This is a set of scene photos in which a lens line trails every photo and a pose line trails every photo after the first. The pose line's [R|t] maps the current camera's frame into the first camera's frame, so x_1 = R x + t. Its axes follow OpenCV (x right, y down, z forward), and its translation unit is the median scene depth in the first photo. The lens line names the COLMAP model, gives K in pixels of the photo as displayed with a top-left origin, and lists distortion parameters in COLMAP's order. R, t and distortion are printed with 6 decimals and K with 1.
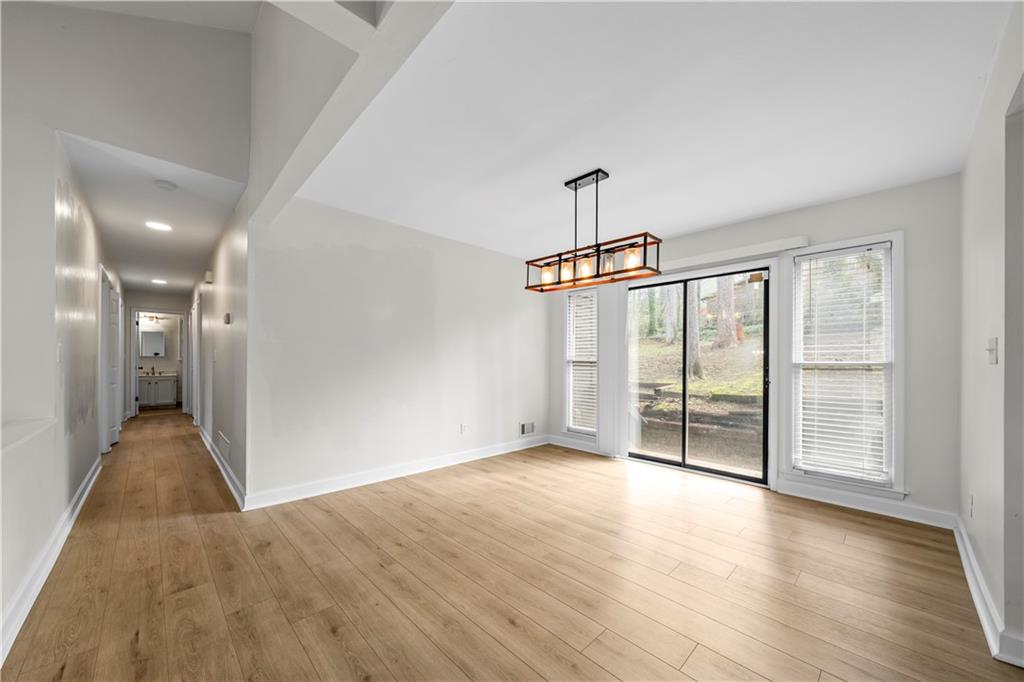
lens RADIAL K [[376.3, 0, 510.7], [0, 376.3, 361.1], [0, 0, 1]] dist [-0.000056, -0.000015]
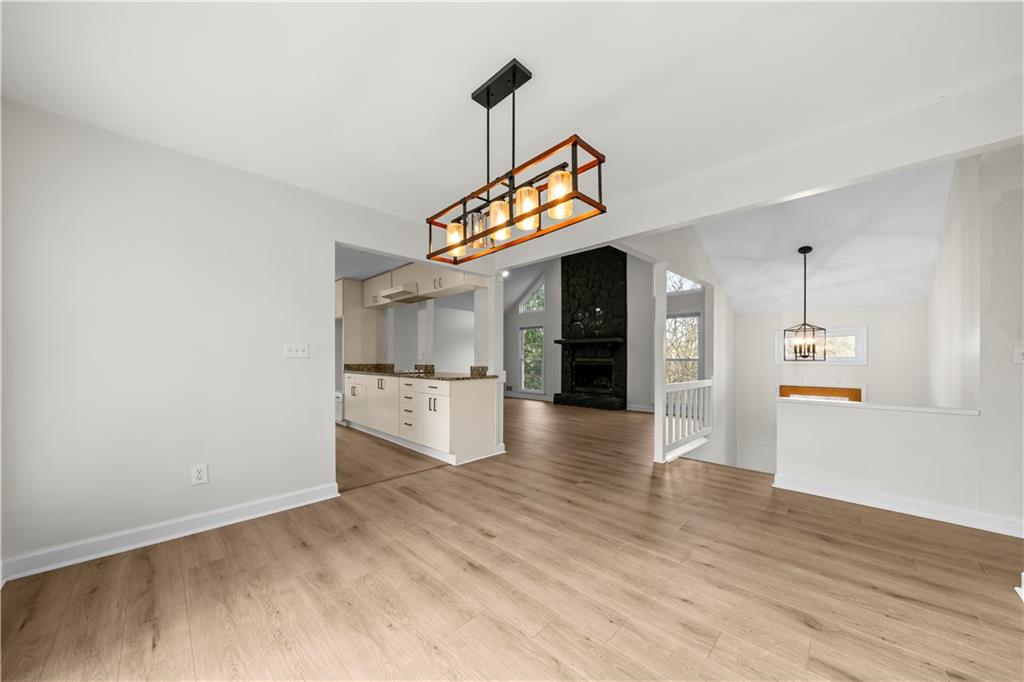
lens RADIAL K [[357.3, 0, 517.0], [0, 357.3, 359.4], [0, 0, 1]] dist [-0.009964, 0.000032]
pose [[-0.999790, -0.008256, -0.018766, 0.142539], [-0.008279, 0.999965, 0.001143, 0.005053], [0.018756, 0.001298, -0.999823, 1.314618]]
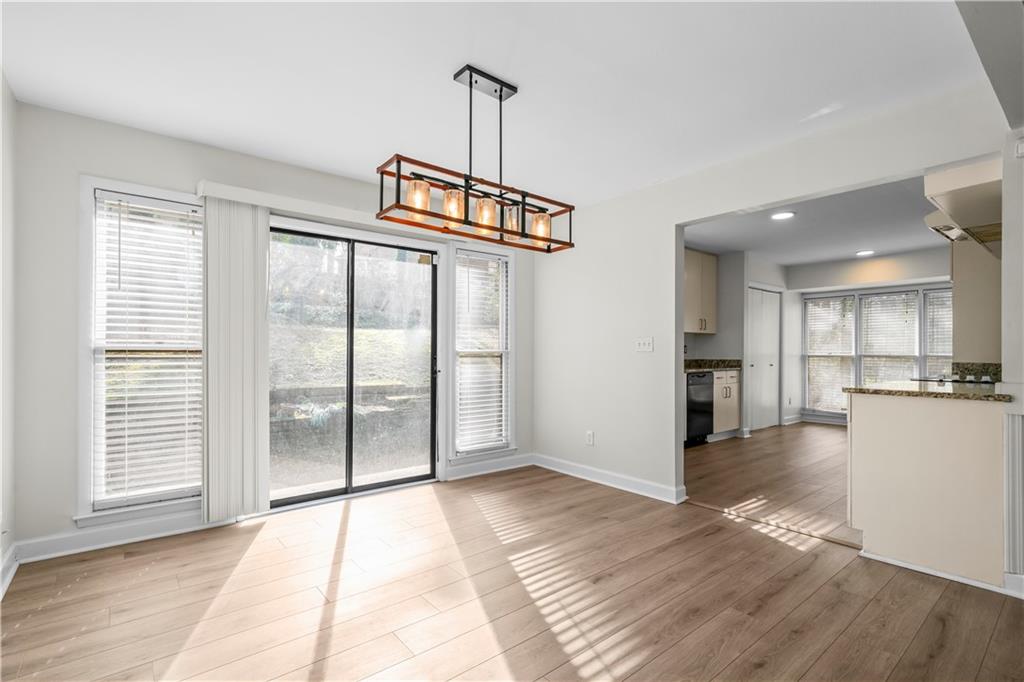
lens RADIAL K [[484.5, 0, 516.5], [0, 484.5, 349.9], [0, 0, 1]] dist [0.033912, 0.000168]
pose [[0.096469, -0.001123, 0.995335, -0.547246], [-0.000391, 0.999999, 0.001166, 0.000239], [-0.995336, -0.000502, 0.096468, 0.689957]]
